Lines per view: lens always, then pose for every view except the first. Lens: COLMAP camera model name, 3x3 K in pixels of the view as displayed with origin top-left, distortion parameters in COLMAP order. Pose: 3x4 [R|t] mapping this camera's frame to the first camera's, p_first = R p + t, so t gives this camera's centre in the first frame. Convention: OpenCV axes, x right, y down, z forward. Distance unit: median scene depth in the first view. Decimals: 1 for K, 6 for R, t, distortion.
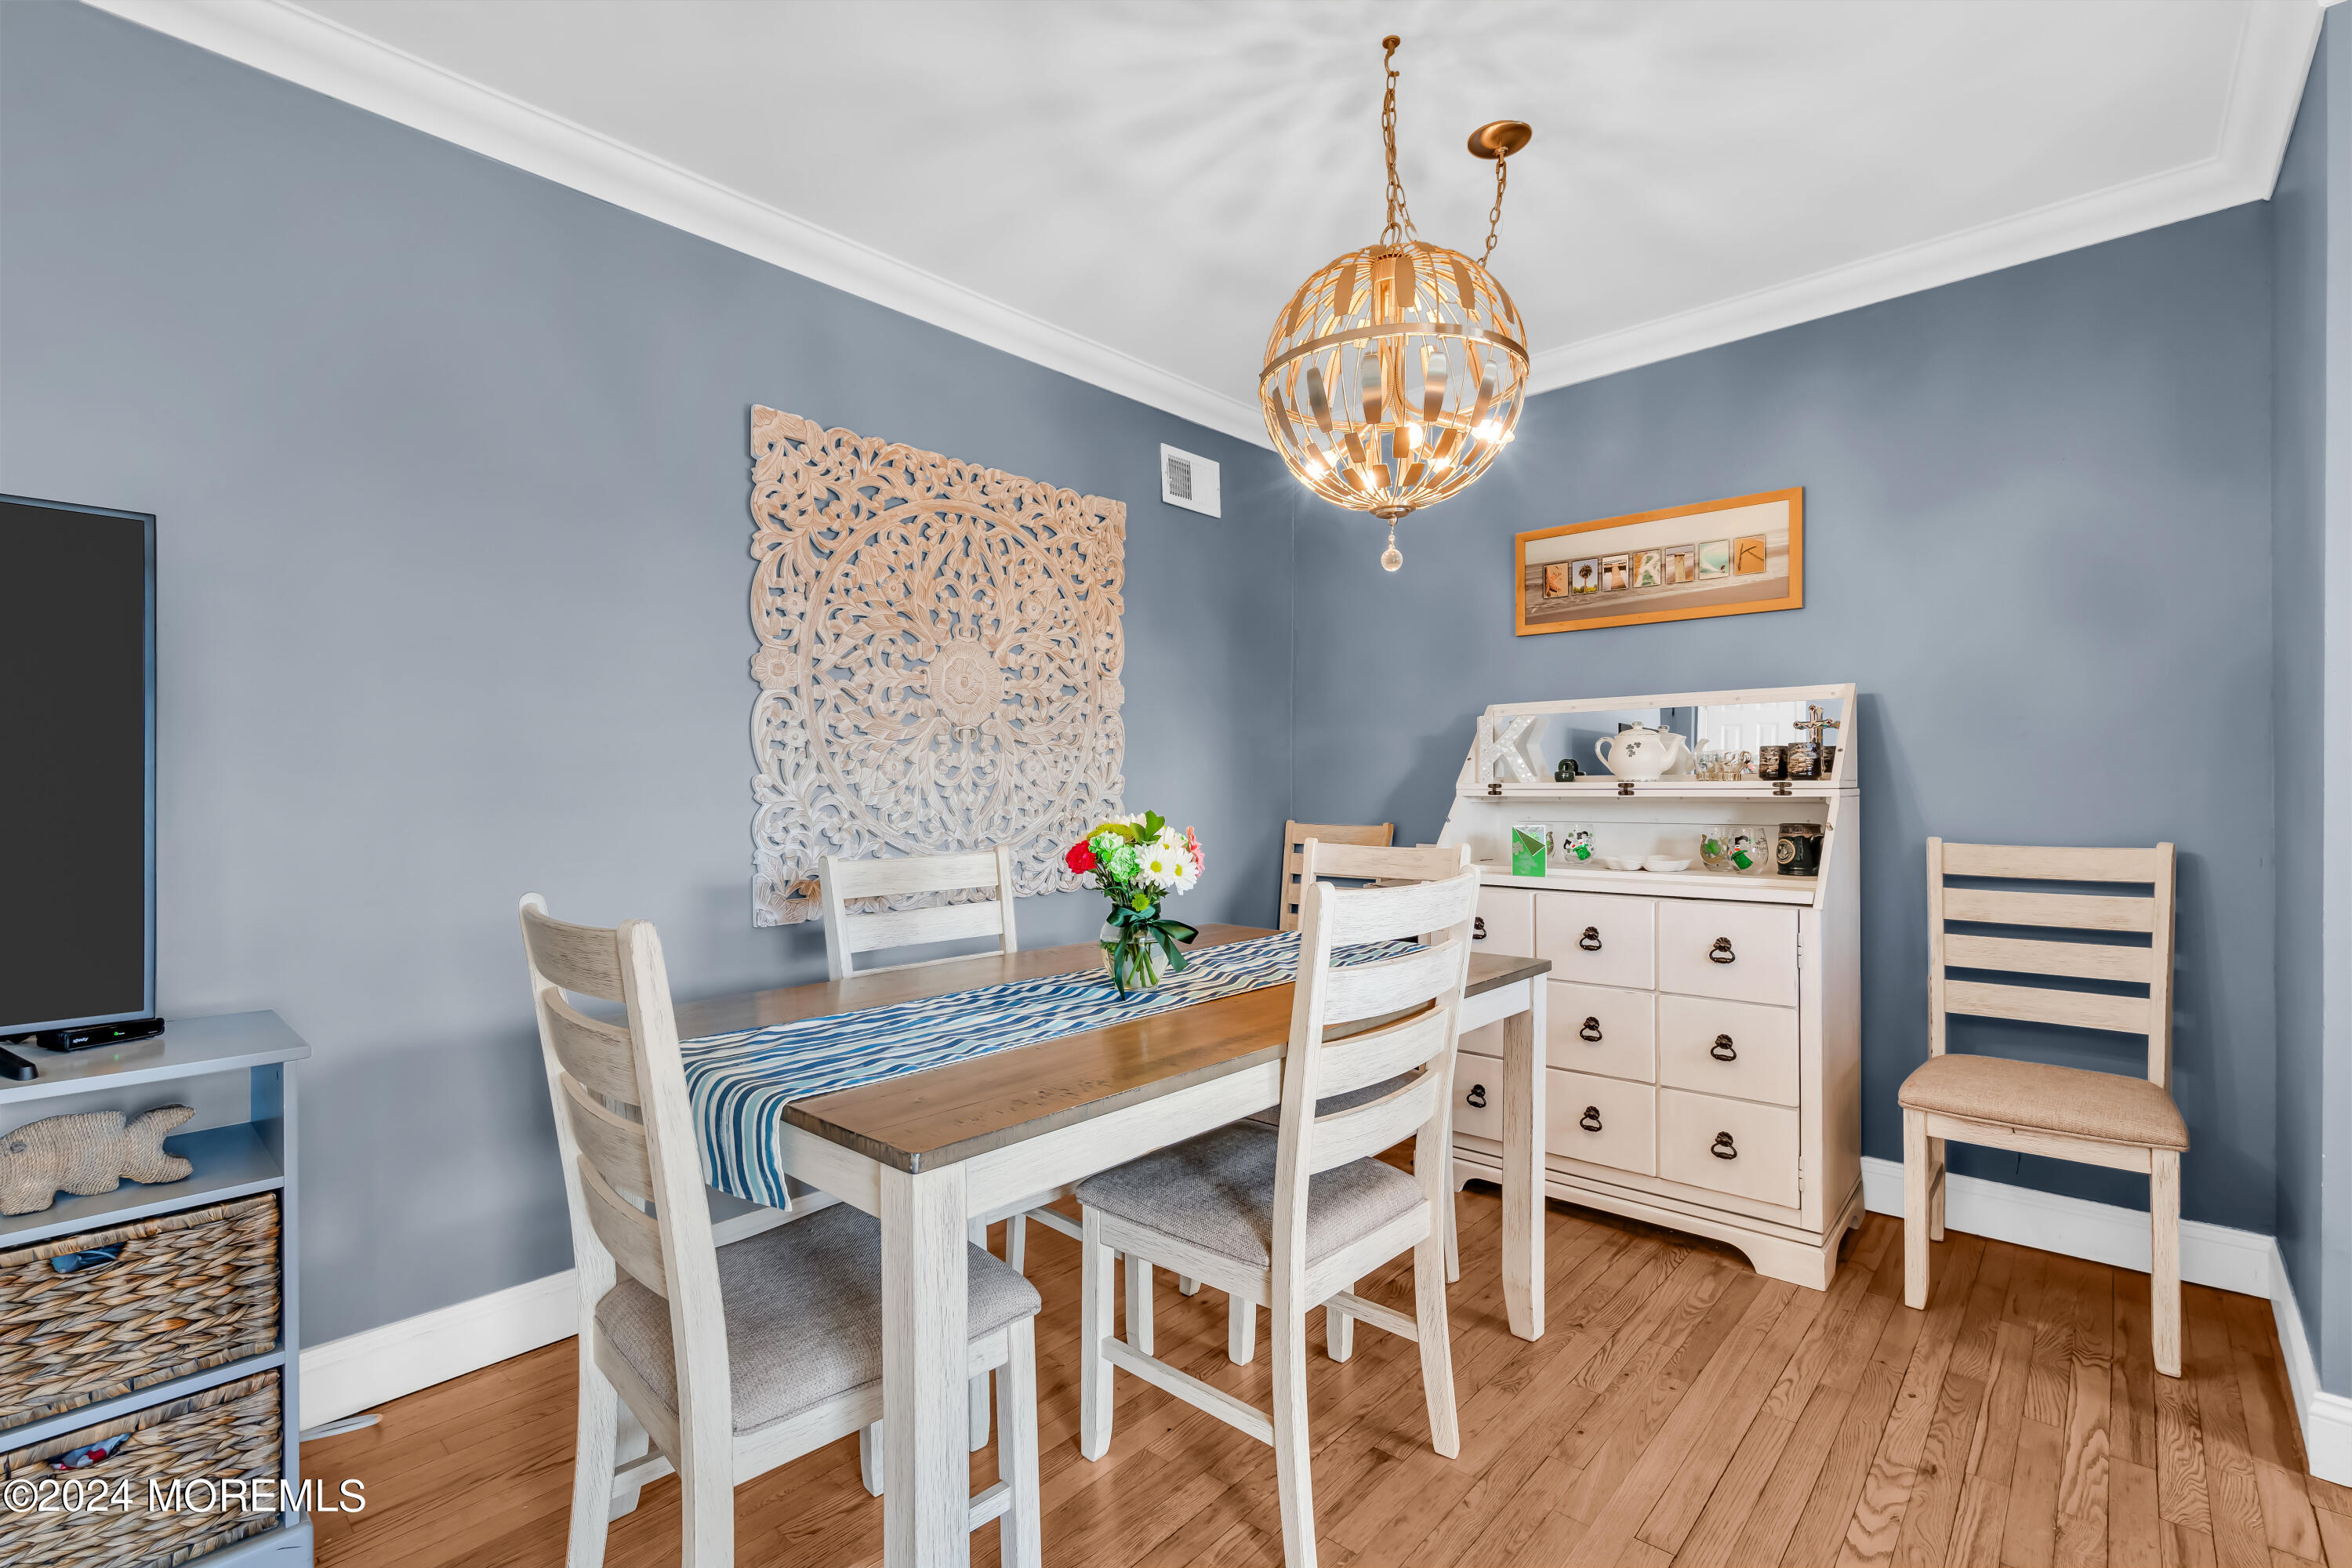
lens RADIAL K [[1055.7, 0, 1172.0], [0, 1055.7, 786.2], [0, 0, 1]] dist [-0.001191, 0.000297]
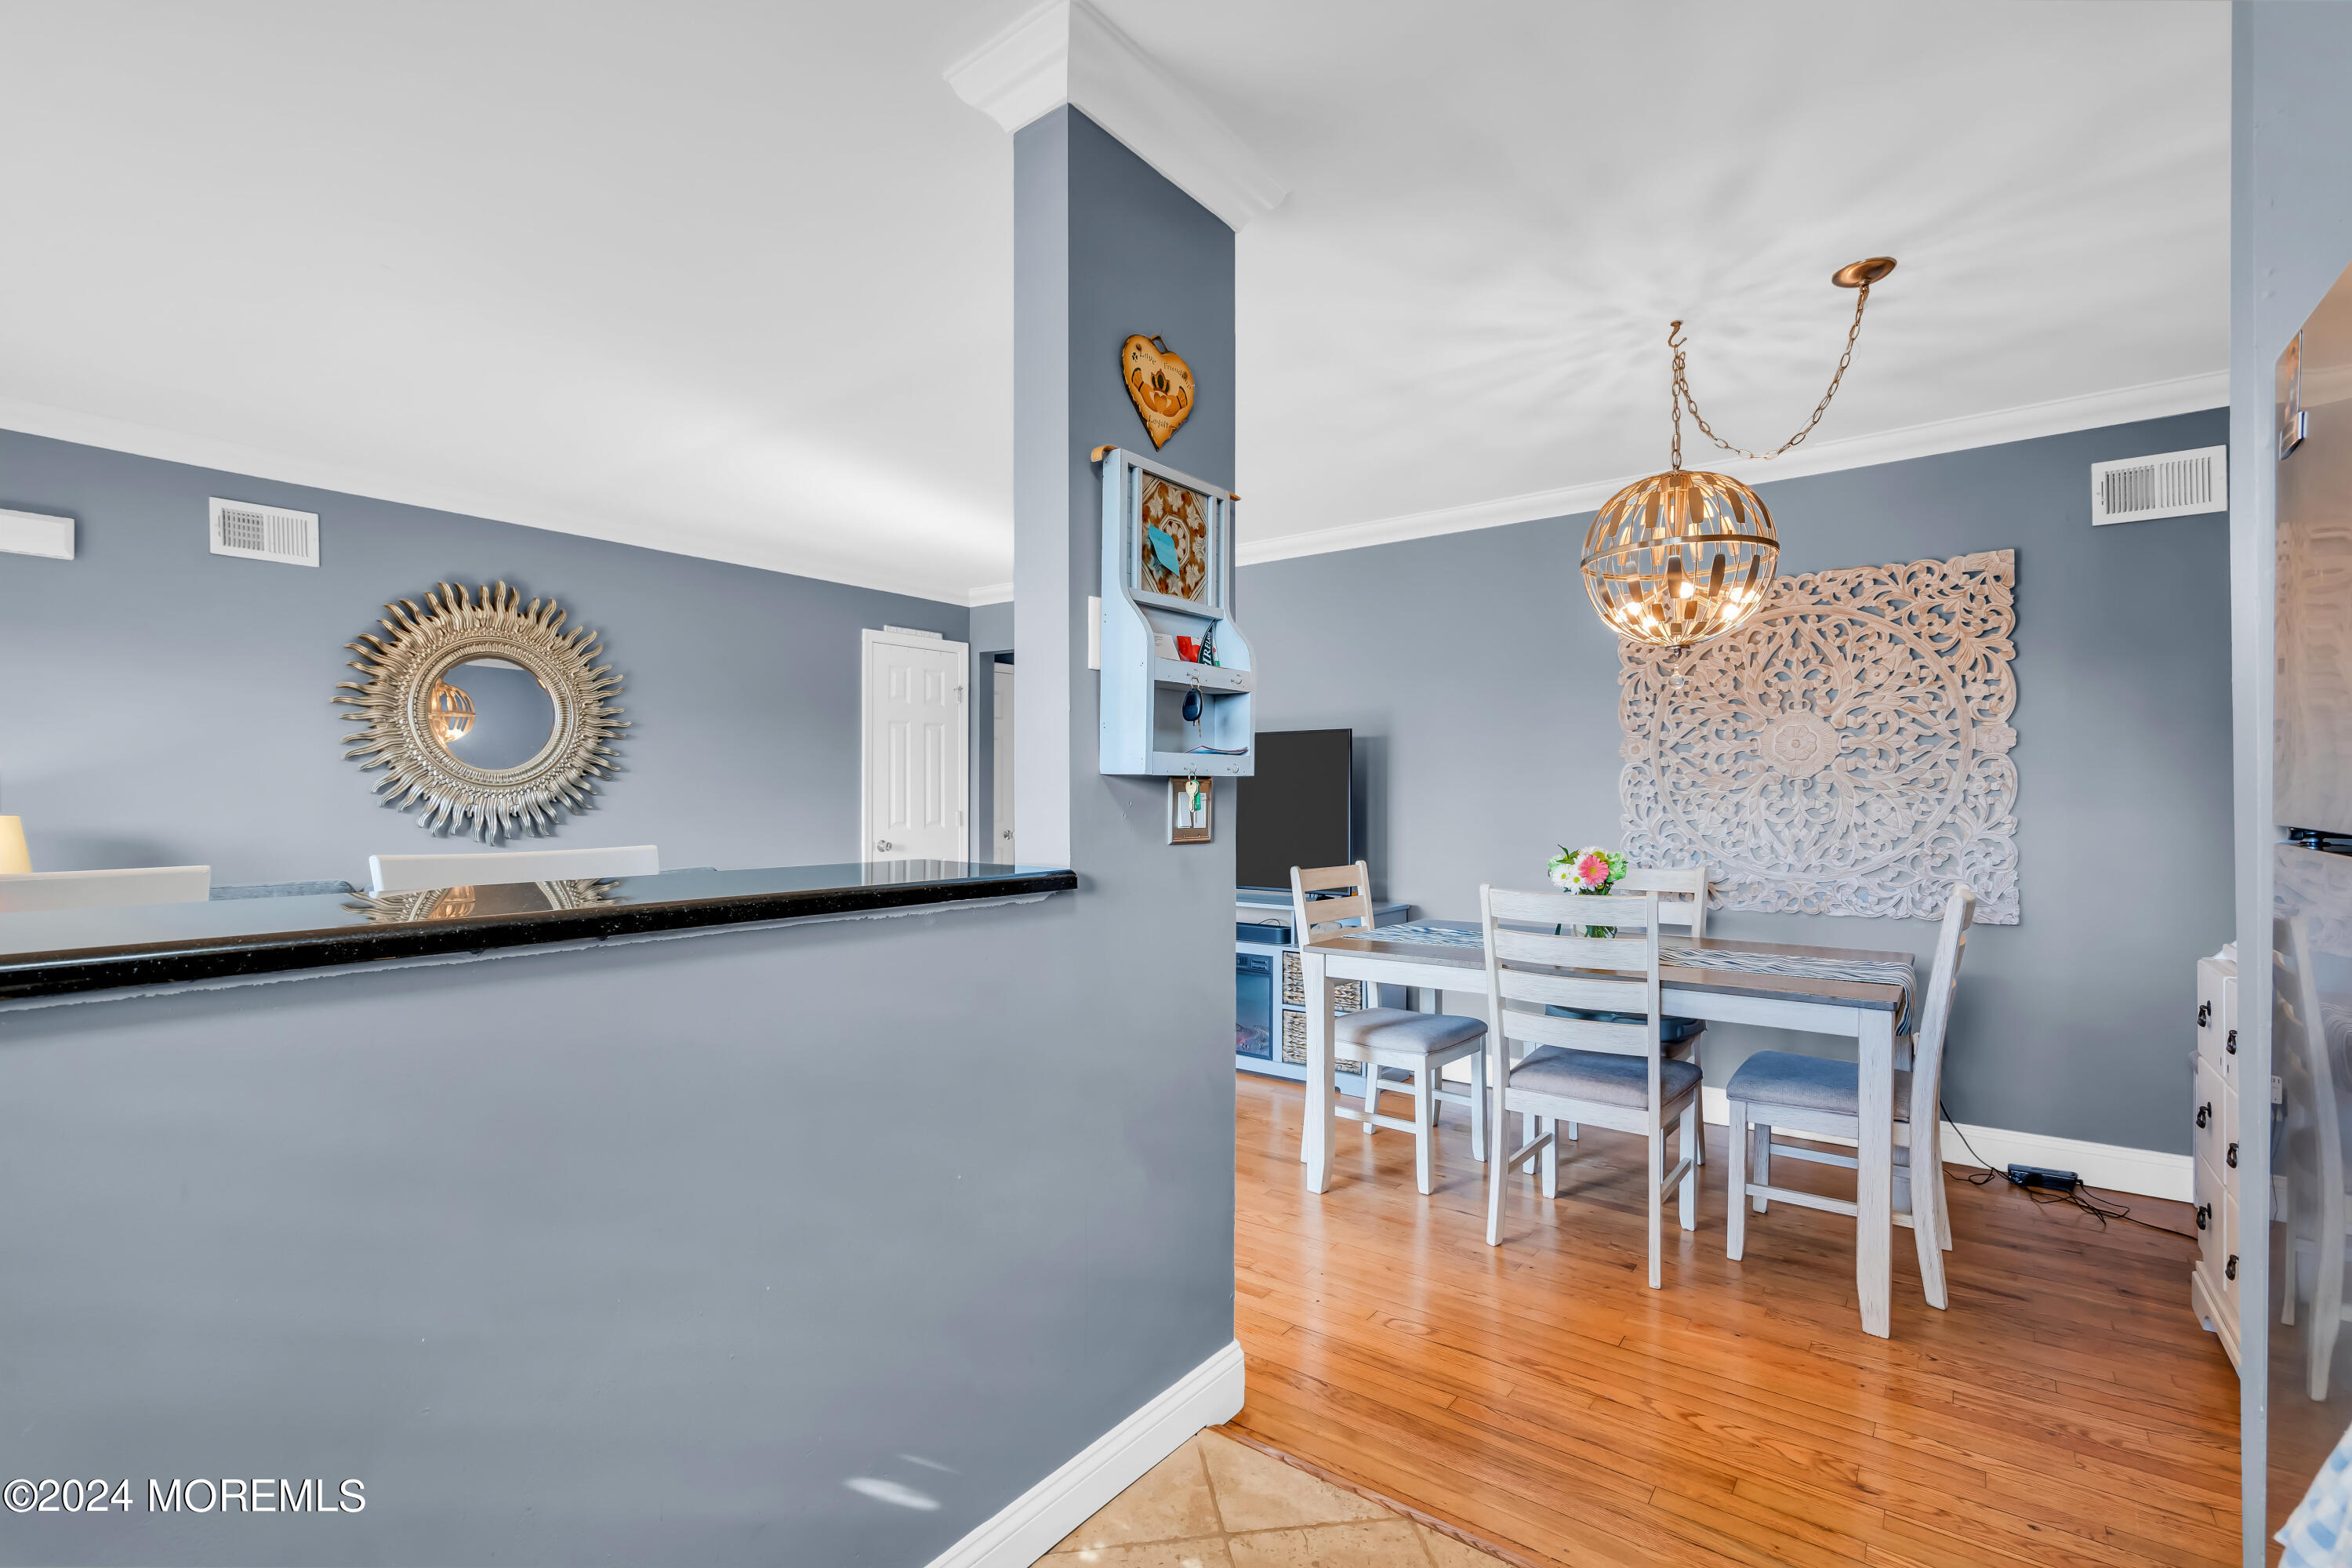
lens RADIAL K [[1048.8, 0, 1175.6], [0, 1048.8, 789.8], [0, 0, 1]] dist [-0.005169, 0.000472]
pose [[0.093247, -0.001248, -0.995642, 1.095856], [0.001267, 0.999999, -0.001135, -0.044199], [0.995642, -0.001156, 0.093249, 0.125245]]
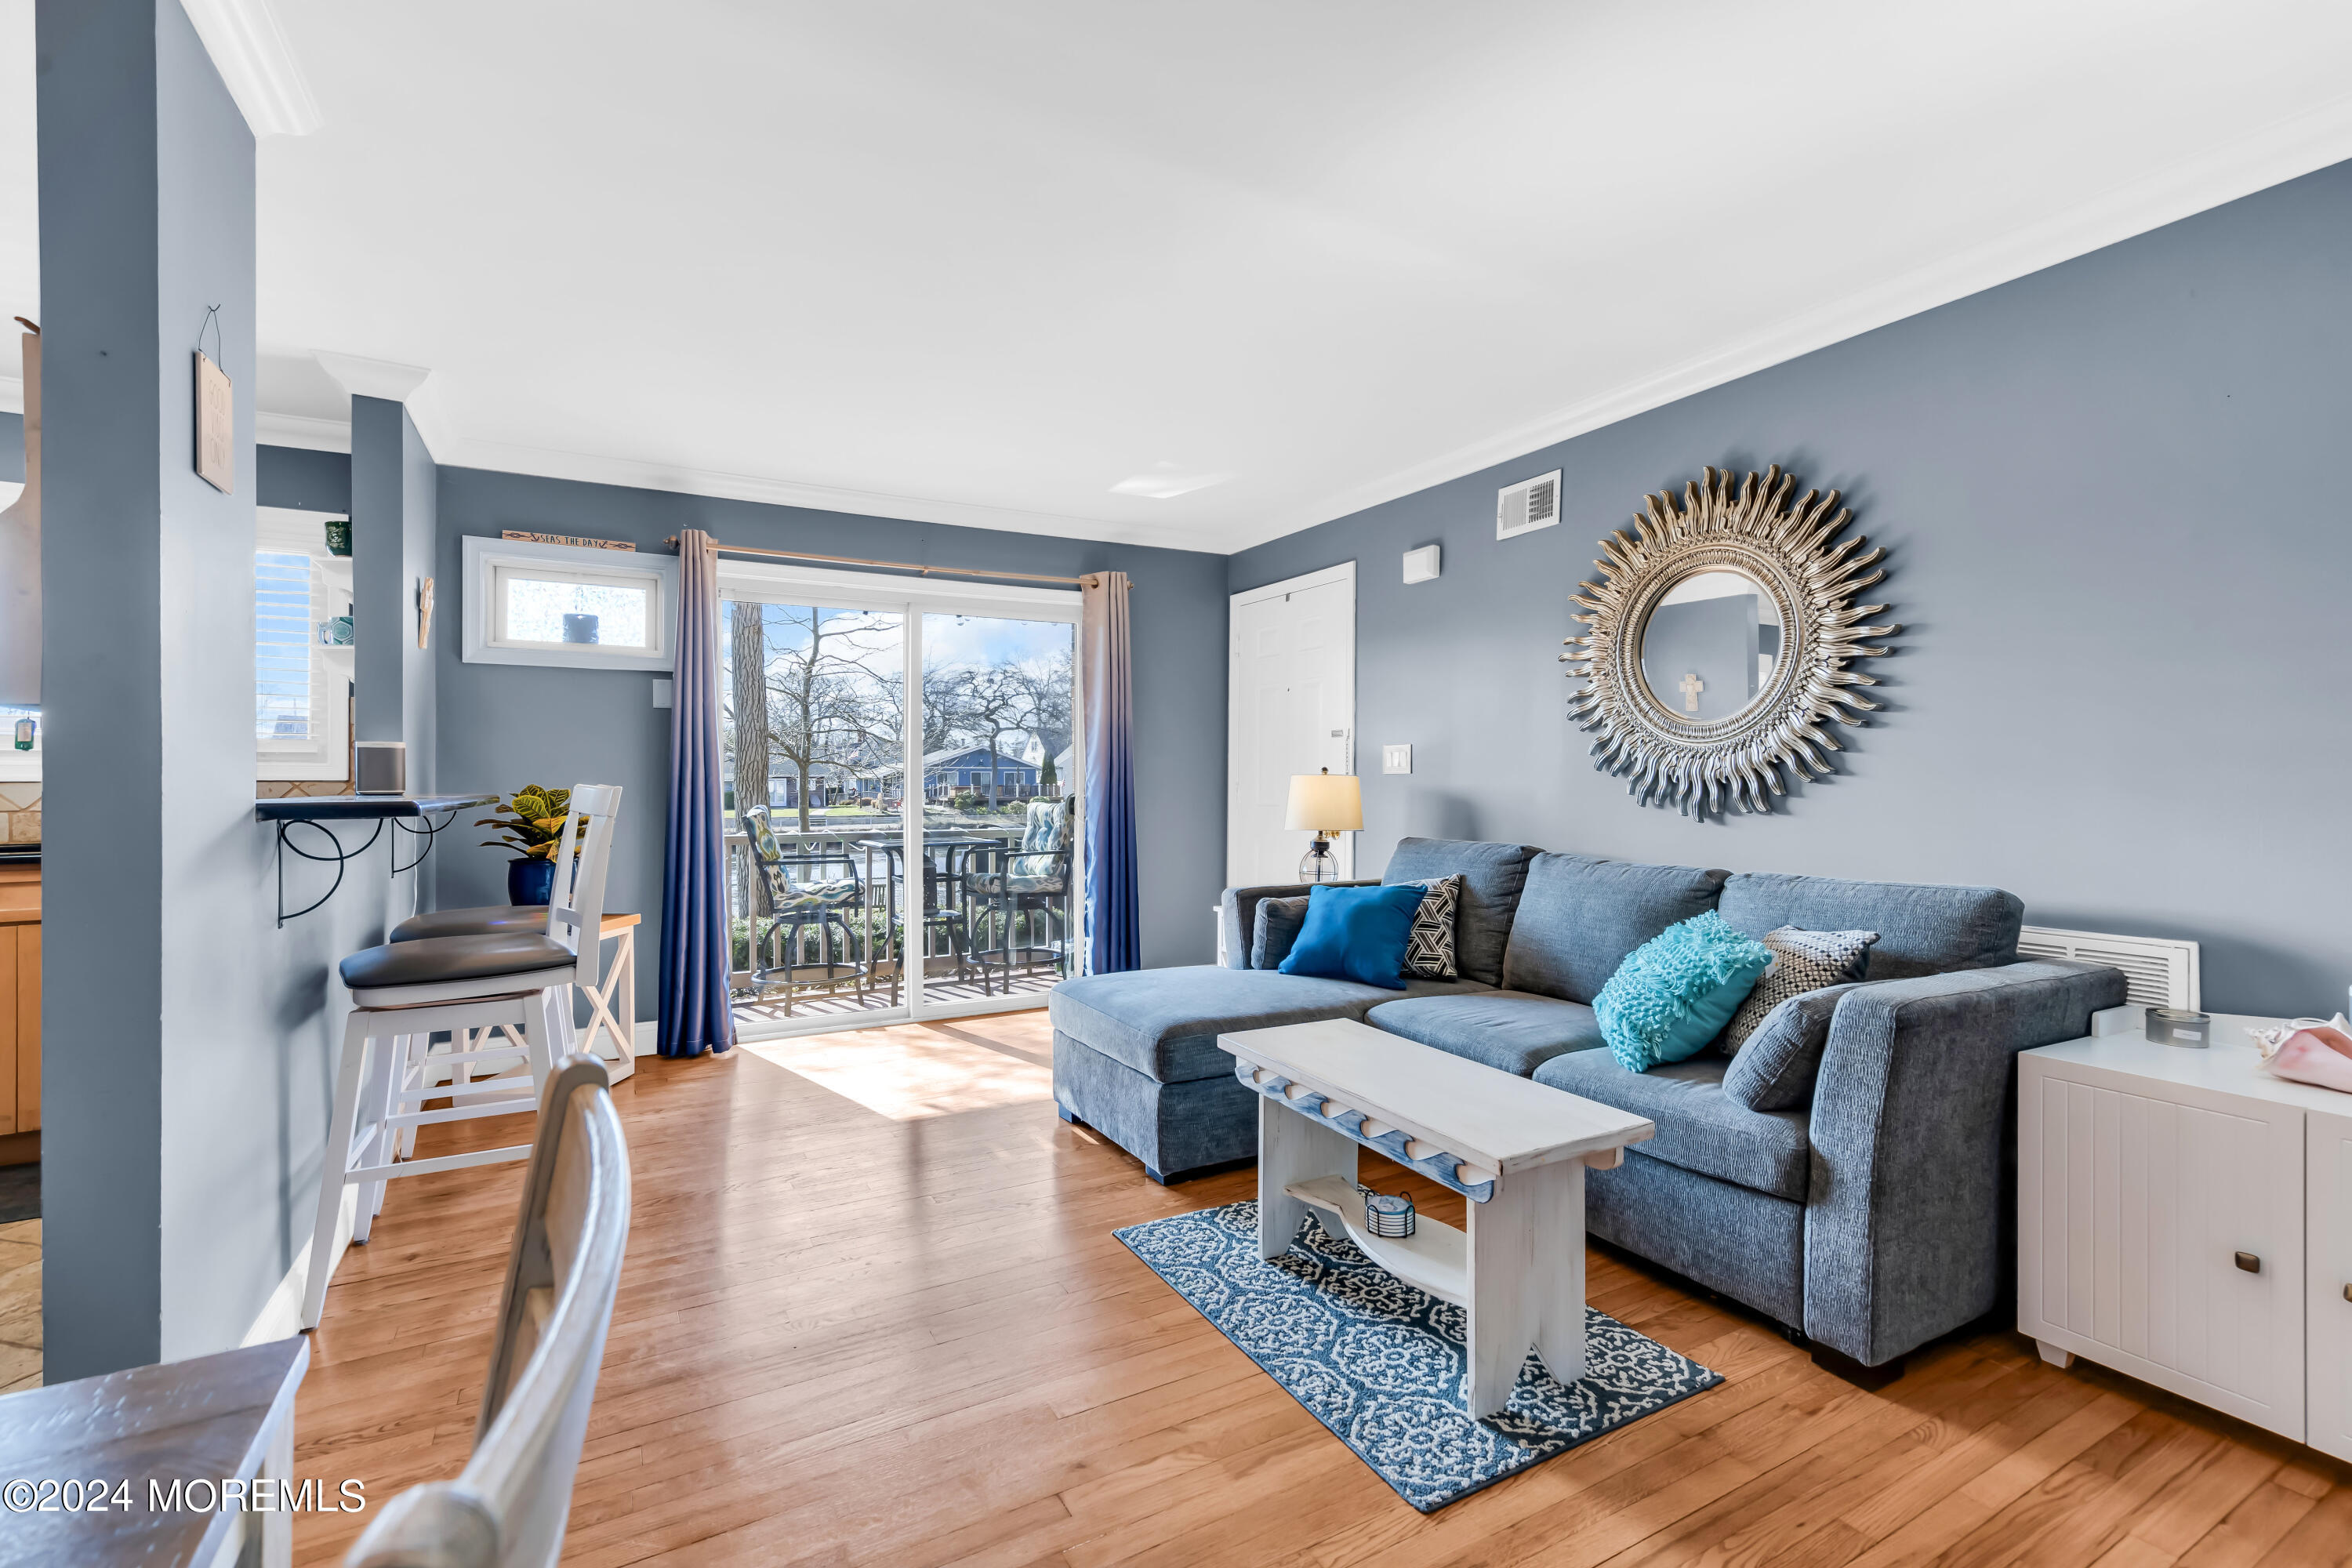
lens RADIAL K [[1039.3, 0, 1176.0], [0, 1039.3, 784.0], [0, 0, 1]] dist [0.003245, 0.000610]
pose [[-0.949722, 0.002506, 0.313084, -0.389822], [0.003435, 0.999991, 0.002419, -0.010479], [-0.313075, 0.003373, -0.949722, 0.565873]]
